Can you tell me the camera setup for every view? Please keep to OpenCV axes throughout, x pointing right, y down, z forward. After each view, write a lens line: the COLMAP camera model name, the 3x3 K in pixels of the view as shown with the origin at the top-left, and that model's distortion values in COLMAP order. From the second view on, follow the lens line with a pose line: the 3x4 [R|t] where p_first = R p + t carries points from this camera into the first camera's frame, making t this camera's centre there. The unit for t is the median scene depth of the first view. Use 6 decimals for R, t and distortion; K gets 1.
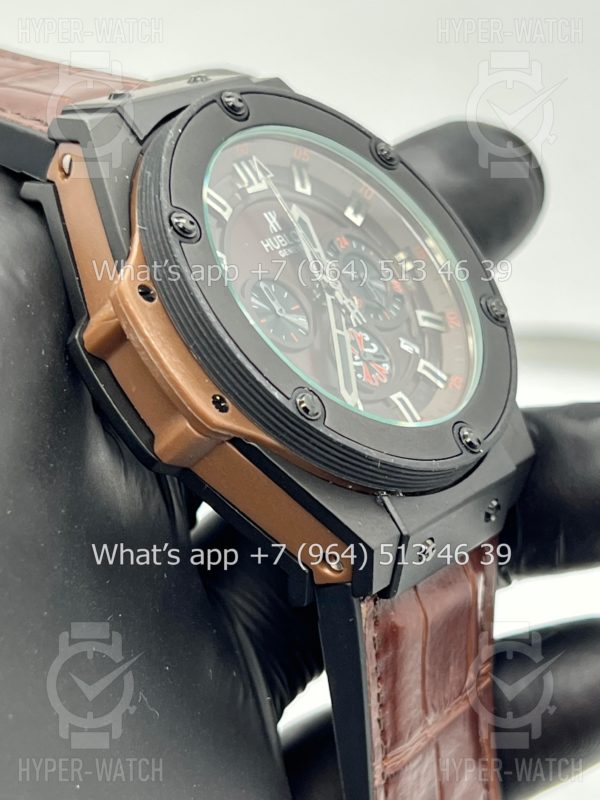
lens RADIAL K [[1917.1, 0, 300.3], [0, 1917.1, 400.5], [0, 0, 1]] dist [0.238181, 0.000000]
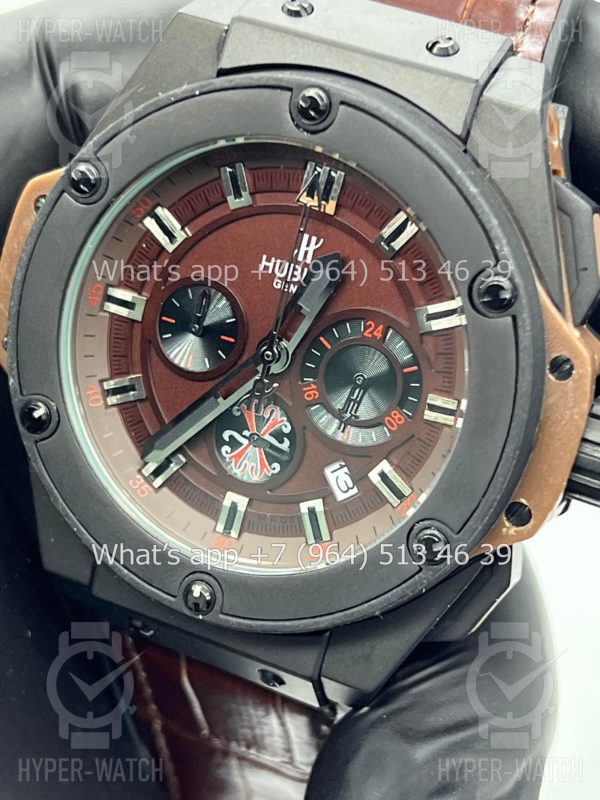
lens RADIAL K [[1917.1, 0, 295.3], [0, 1917.1, 403.0], [0, 0, 1]] dist [0.238181, 0.000000]
pose [[0.176096, 0.764164, -0.620519, 0.539185], [-0.274355, 0.643491, 0.714597, -0.631232], [0.945368, 0.044405, 0.322968, 0.742339]]
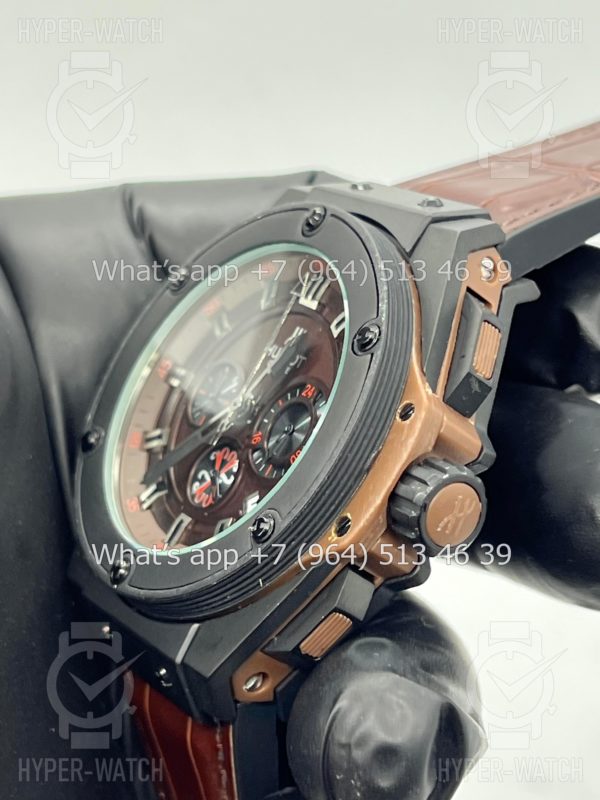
lens RADIAL K [[1917.1, 0, 300.8], [0, 1917.1, 400.6], [0, 0, 1]] dist [0.238181, 0.000000]
pose [[-0.366524, 0.351008, -0.861658, 0.881372], [-0.215801, 0.868779, 0.445704, -0.522711], [0.905036, 0.349308, -0.242681, 1.269779]]
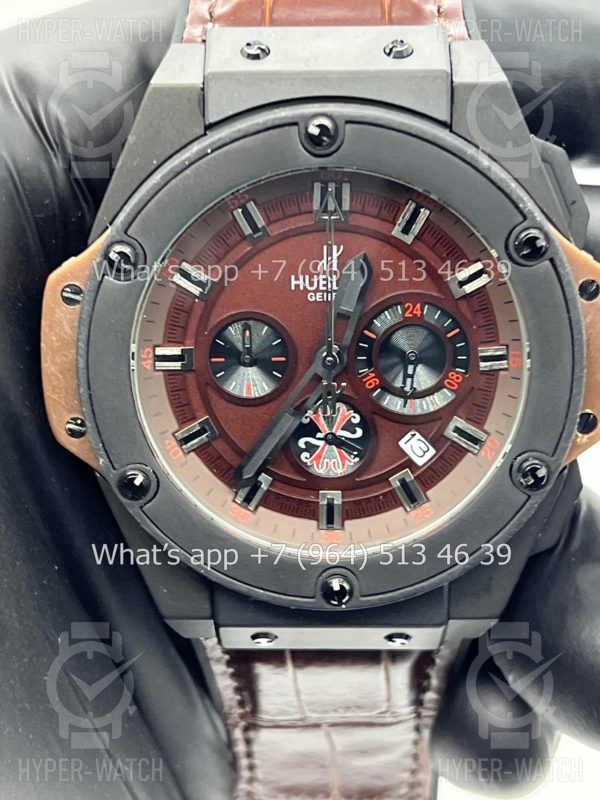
lens RADIAL K [[1917.1, 0, 294.2], [0, 1917.1, 397.4], [0, 0, 1]] dist [0.238181, 0.000000]
pose [[0.575657, 0.654555, -0.490077, 0.457321], [-0.255098, 0.713191, 0.652904, -0.627810], [0.776881, -0.250832, 0.577529, 0.459495]]
